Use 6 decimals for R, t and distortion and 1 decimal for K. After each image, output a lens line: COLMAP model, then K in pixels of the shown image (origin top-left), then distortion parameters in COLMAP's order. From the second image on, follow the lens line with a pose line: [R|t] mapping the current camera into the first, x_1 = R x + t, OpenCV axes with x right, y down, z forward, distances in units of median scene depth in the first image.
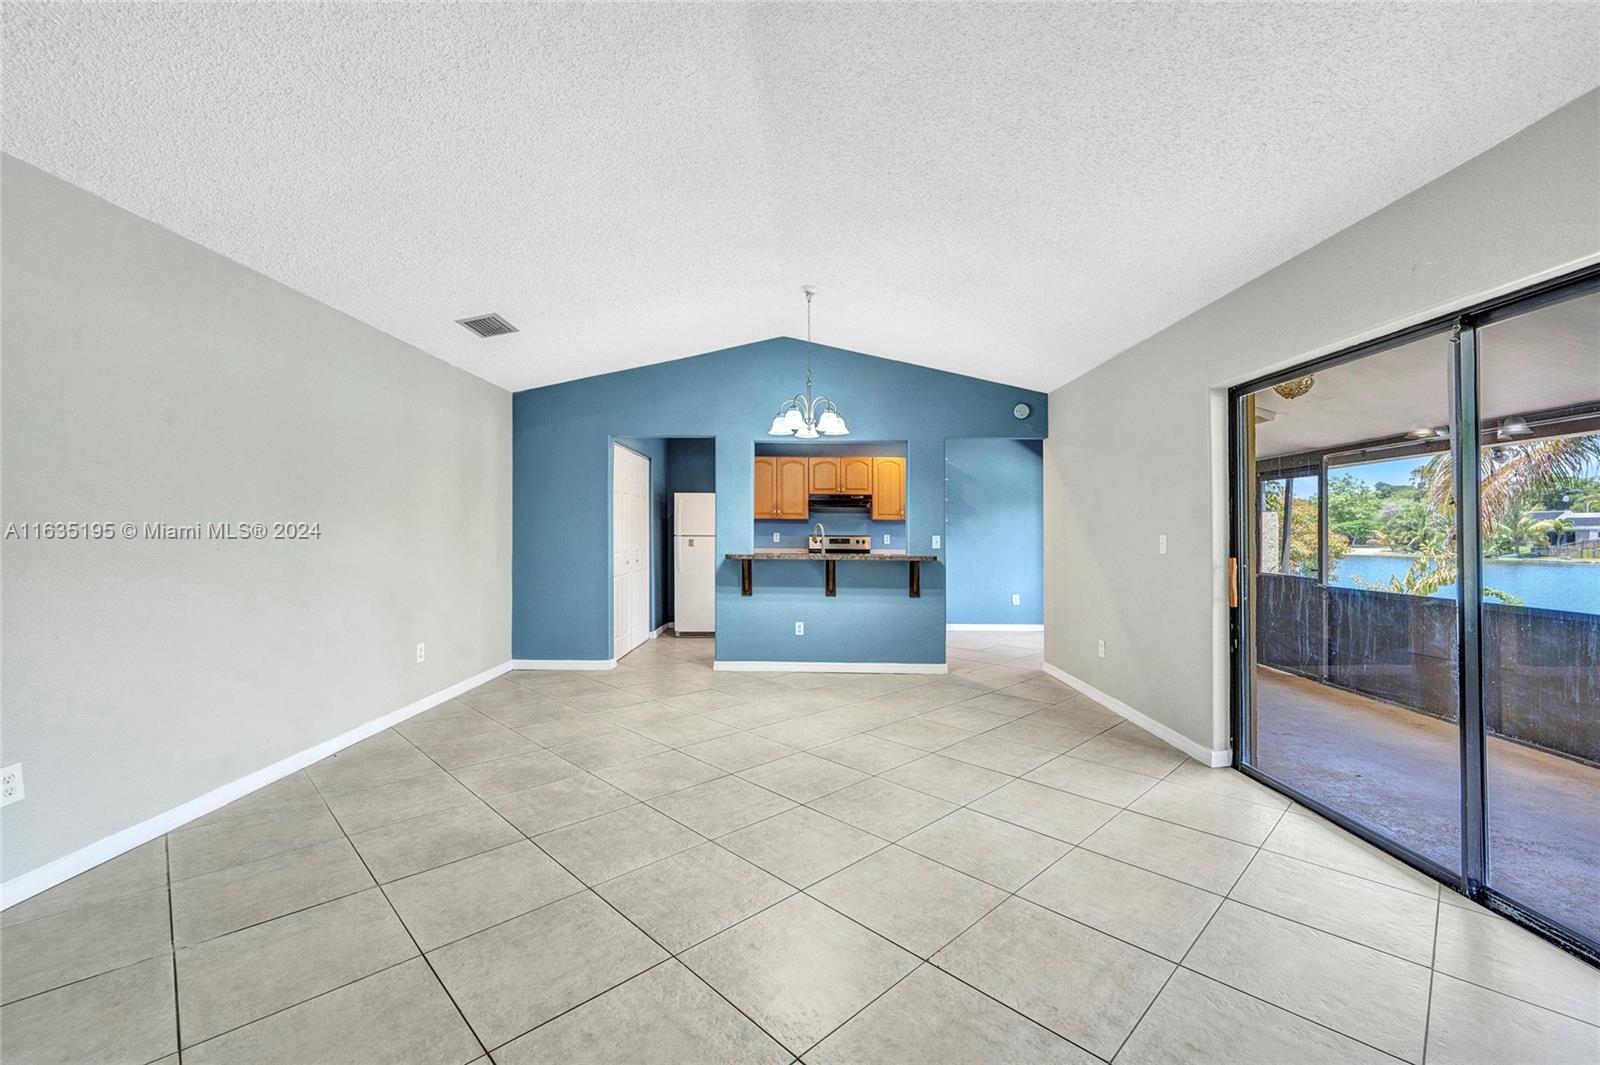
lens RADIAL K [[655.9, 0, 803.0], [0, 655.9, 530.8], [0, 0, 1]] dist [0.000267, 0.000059]
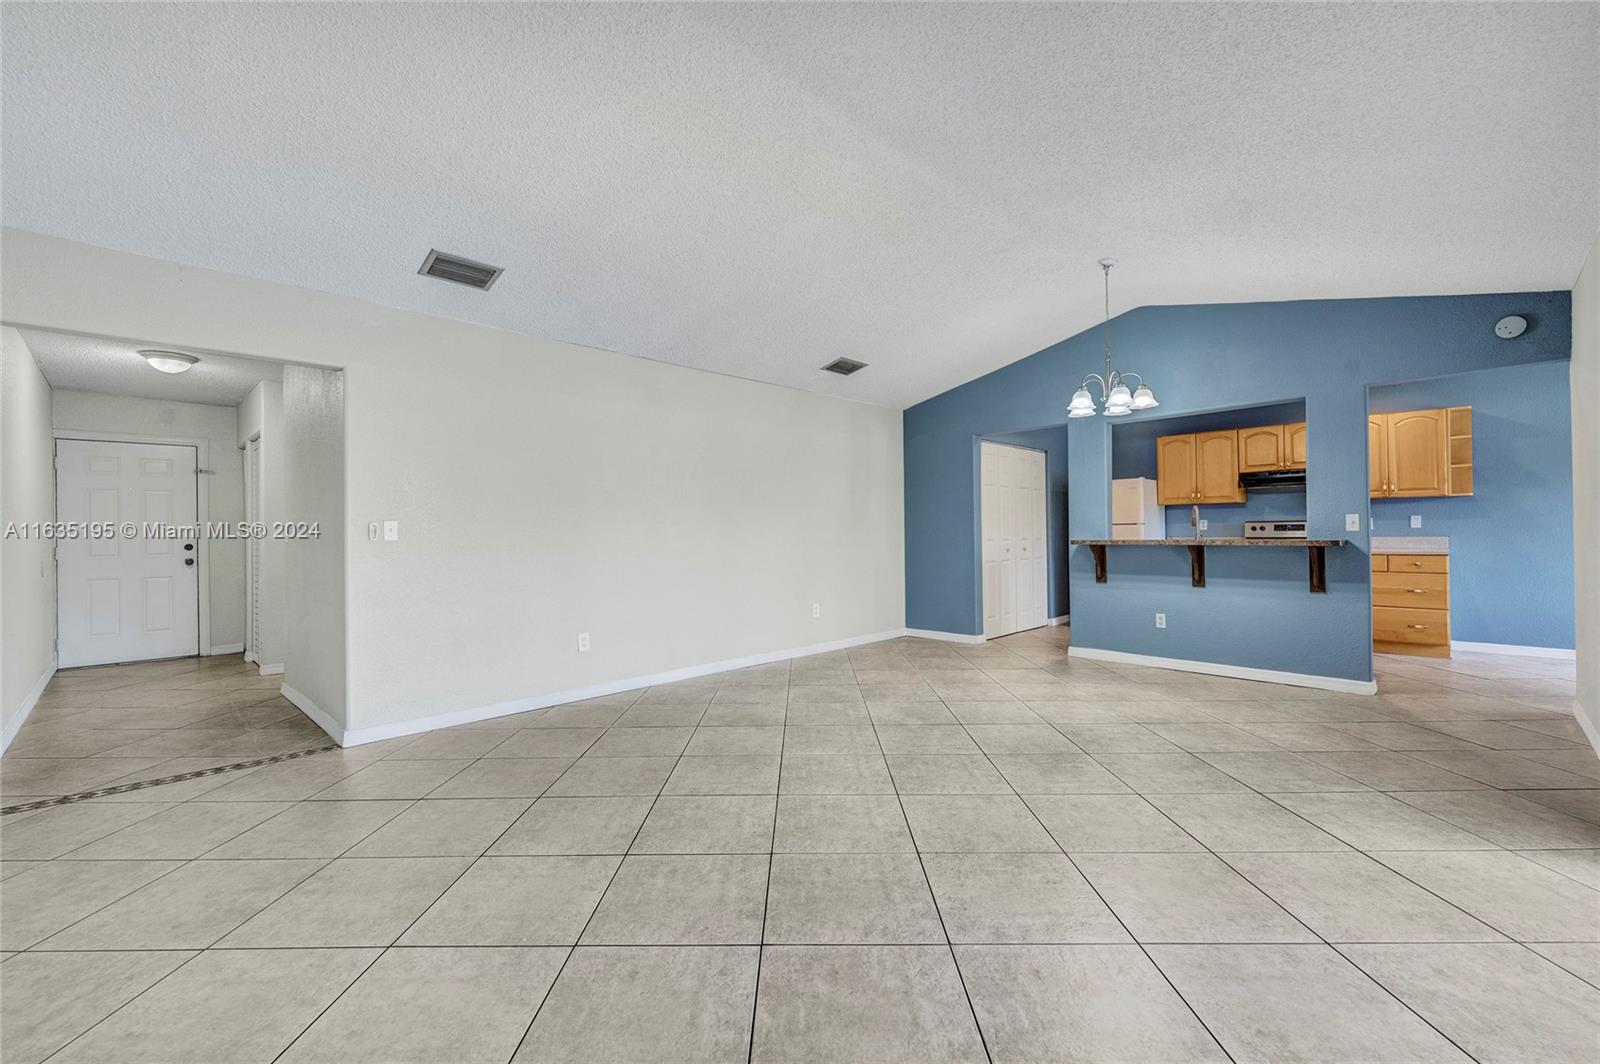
lens RADIAL K [[657.0, 0, 800.0], [0, 657.0, 532.0], [0, 0, 1]] dist [-0.003832, 0.000012]
pose [[0.702771, -0.016294, -0.711229, 0.293183], [0.018362, 0.999820, -0.004762, 0.019971], [0.711179, -0.009713, 0.702944, -0.002119]]
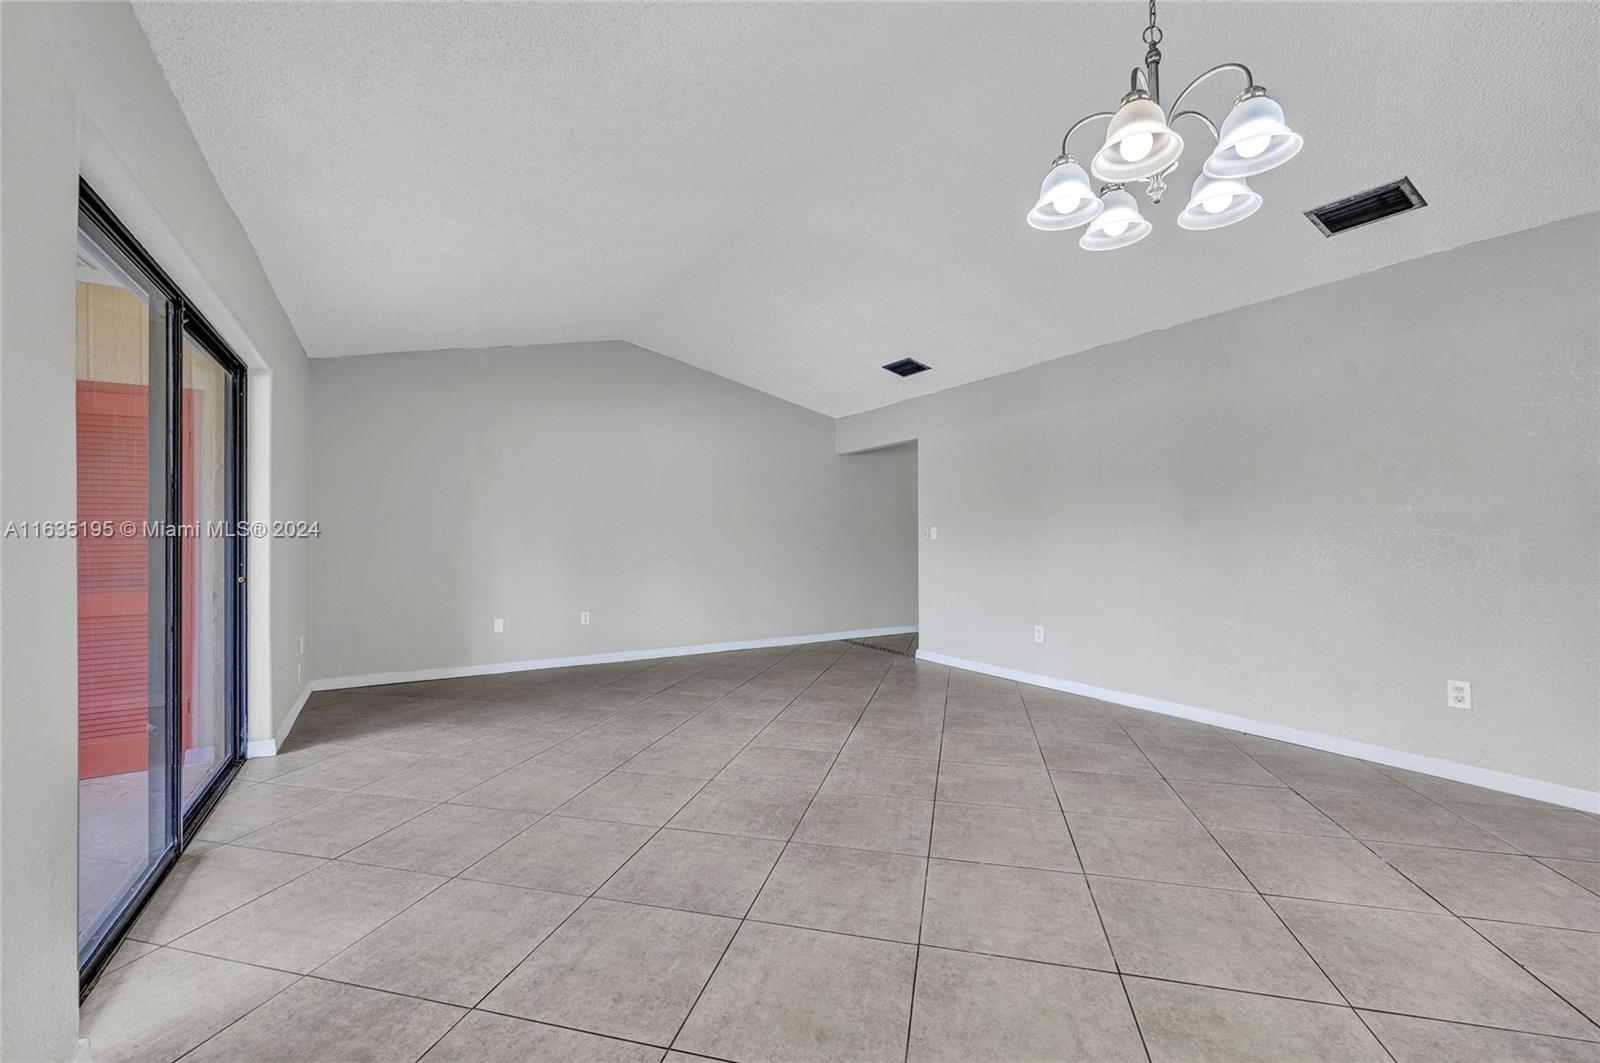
lens RADIAL K [[656.9, 0, 793.4], [0, 656.9, 521.7], [0, 0, 1]] dist [0.000501, 0.000139]
pose [[-0.857497, -0.016382, -0.514228, 0.277652], [-0.001330, 0.999560, -0.029625, 0.020838], [0.514487, -0.024720, -0.857142, 0.933107]]
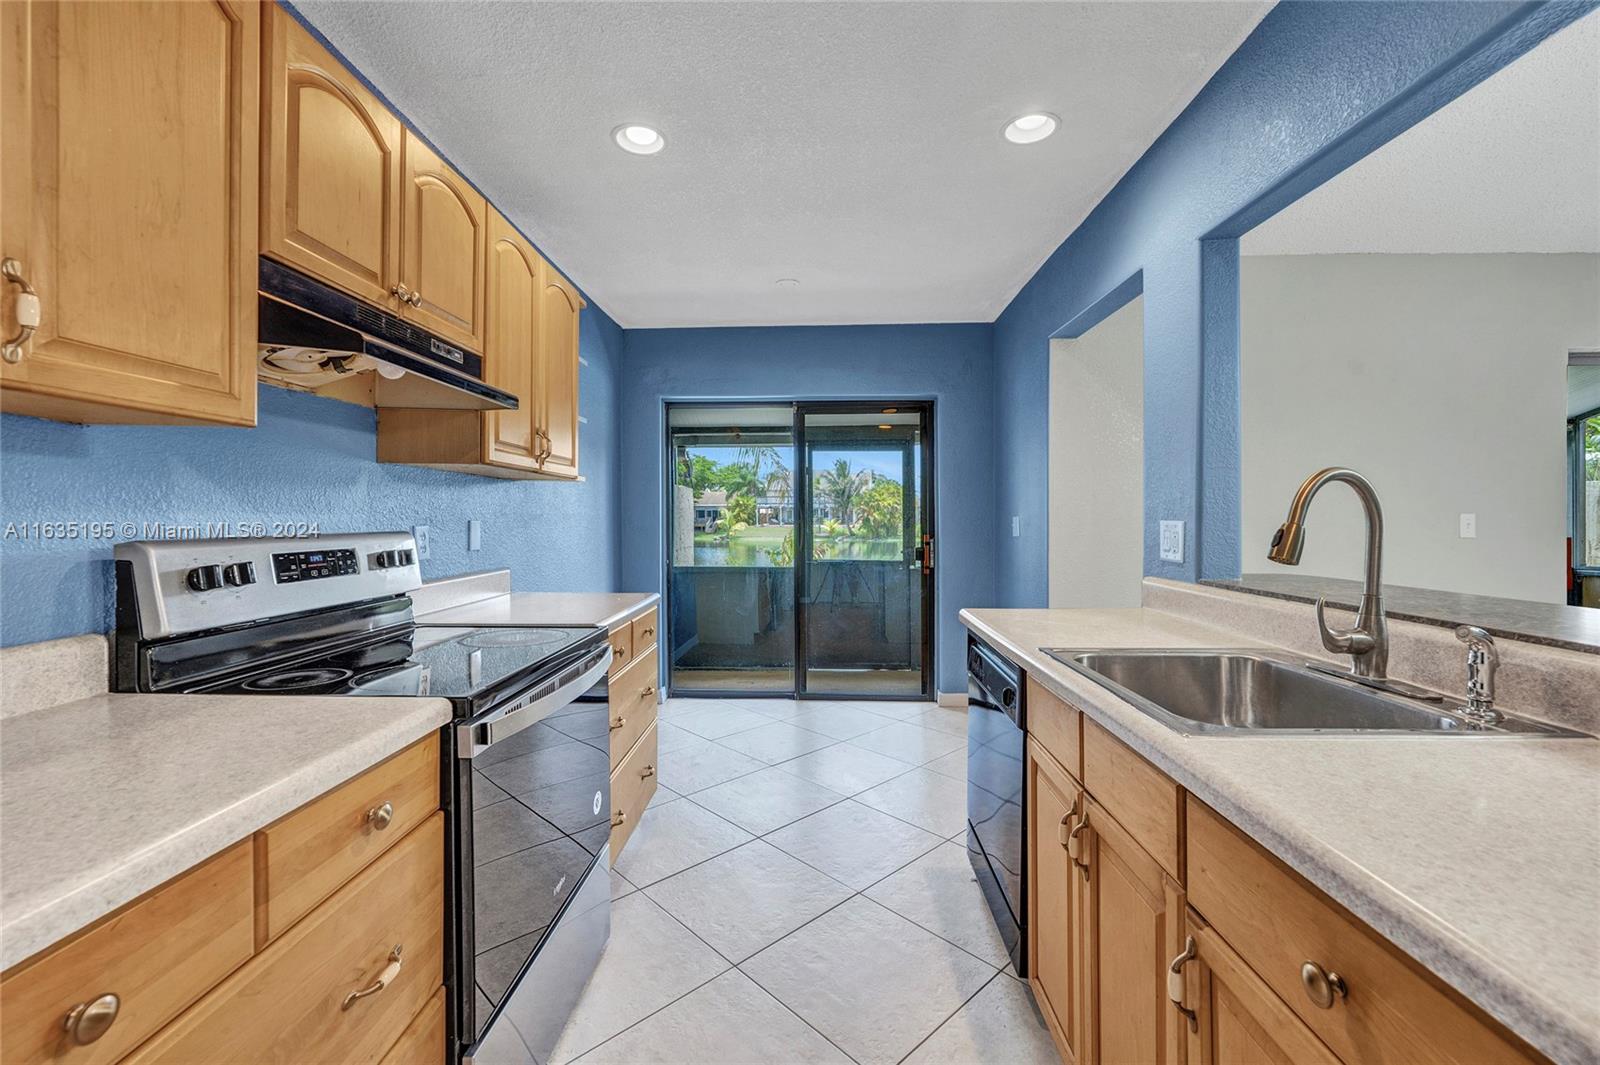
lens RADIAL K [[663.6, 0, 797.4], [0, 663.6, 524.5], [0, 0, 1]] dist [-0.001925, -0.000109]
pose [[0.032002, -0.020153, 0.999285, -0.182645], [-0.000589, 0.999796, 0.020183, 0.000926], [-0.999488, -0.001234, 0.031984, 1.213498]]
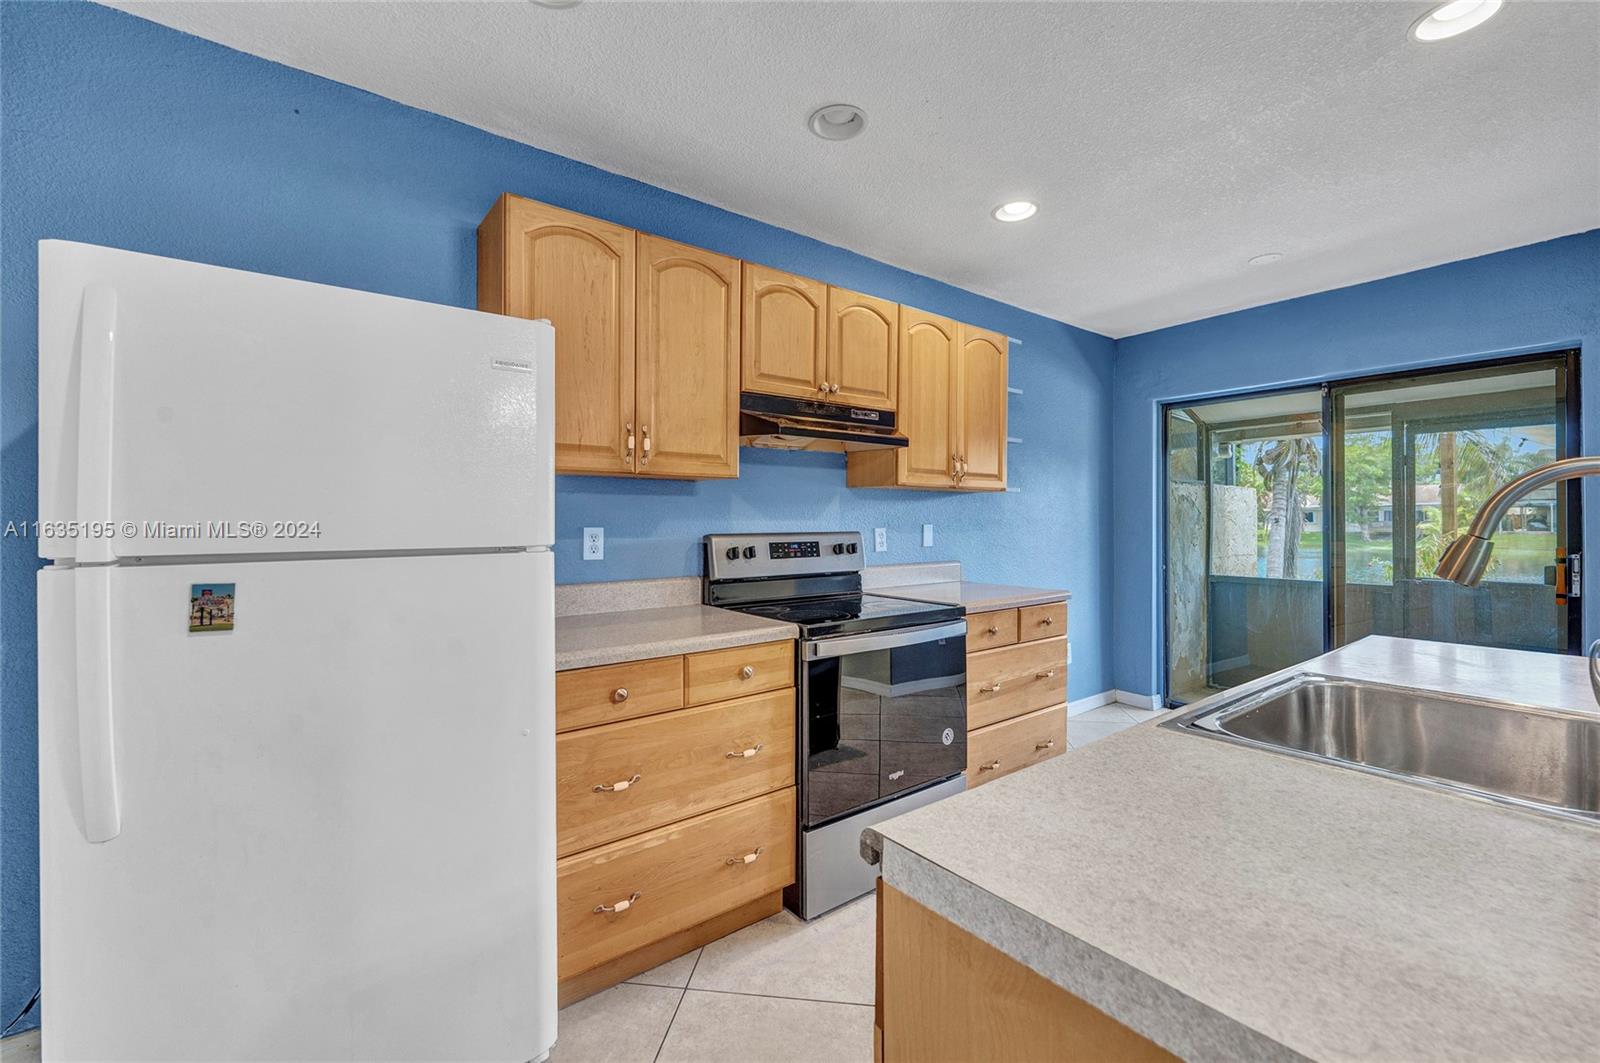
lens RADIAL K [[656.9, 0, 793.4], [0, 656.9, 521.7], [0, 0, 1]] dist [0.000501, 0.000139]
pose [[0.798455, -0.011154, 0.601951, -0.201040], [0.008551, 0.999938, 0.007186, -0.000624], [-0.601994, -0.000590, 0.798500, 1.045907]]
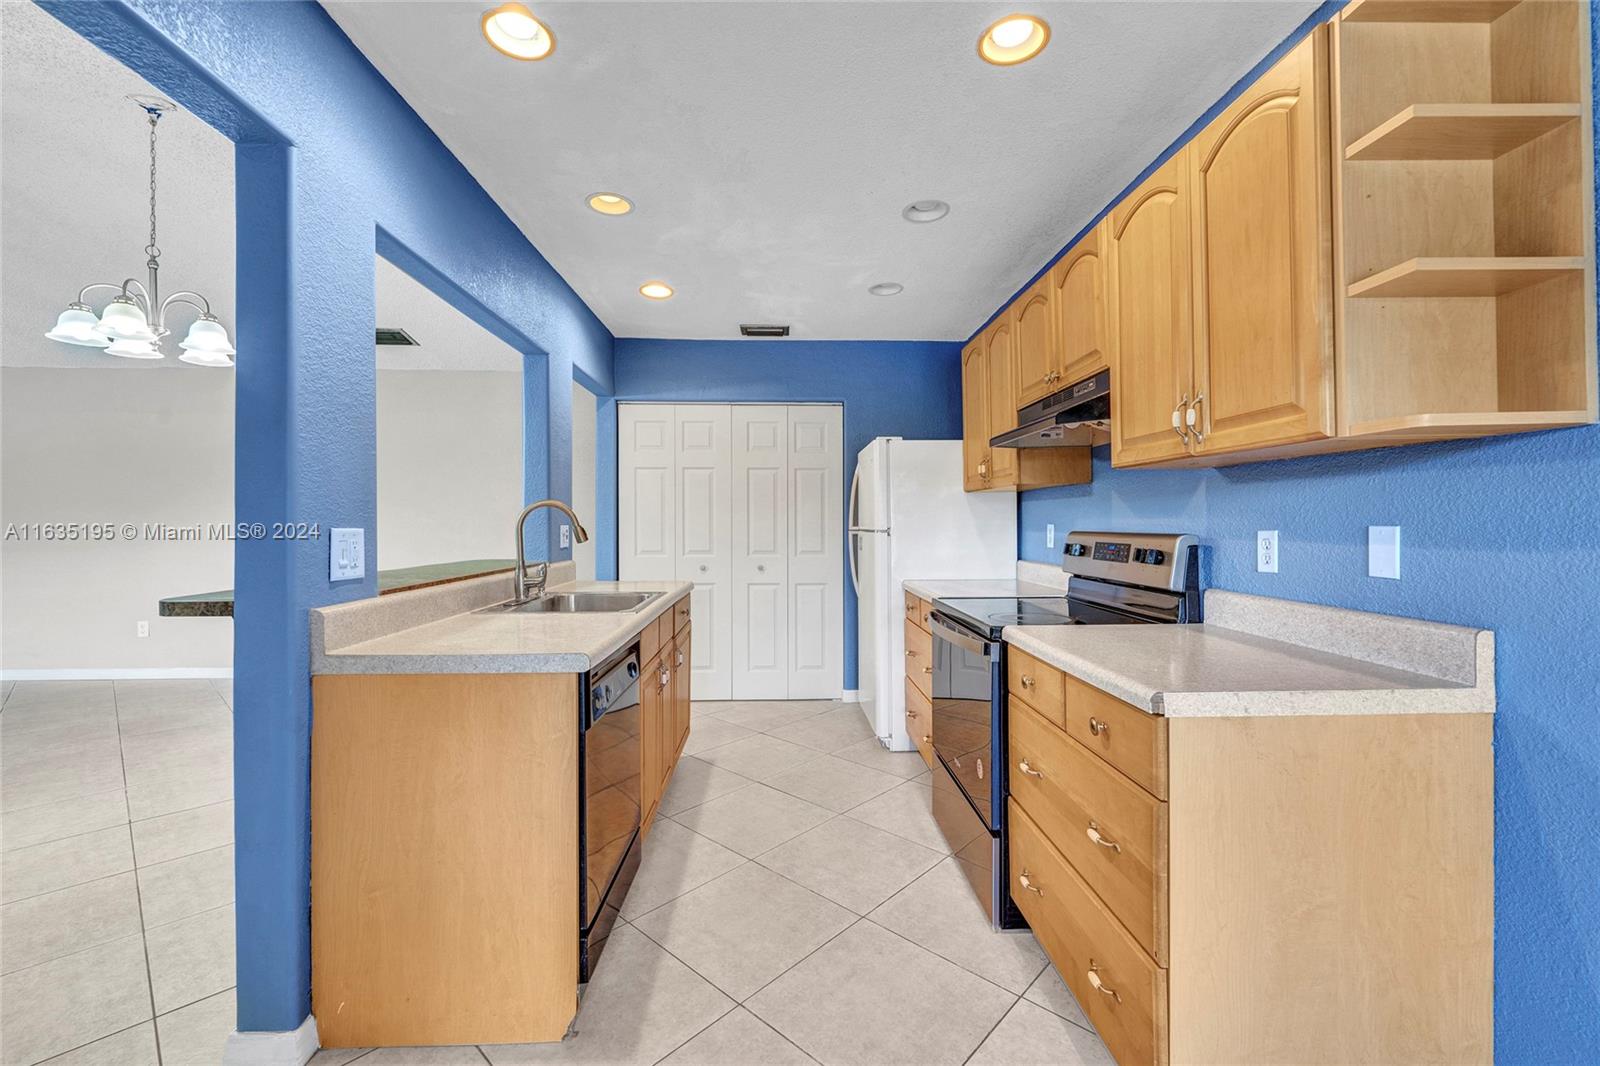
lens RADIAL K [[656.9, 0, 793.4], [0, 656.9, 523.2], [0, 0, 1]] dist [0.000501, 0.000139]
pose [[0.036117, -0.005623, -0.999332, 0.482293], [0.005161, 0.999972, -0.005440, 0.006246], [0.999334, -0.004961, 0.036145, 1.204423]]
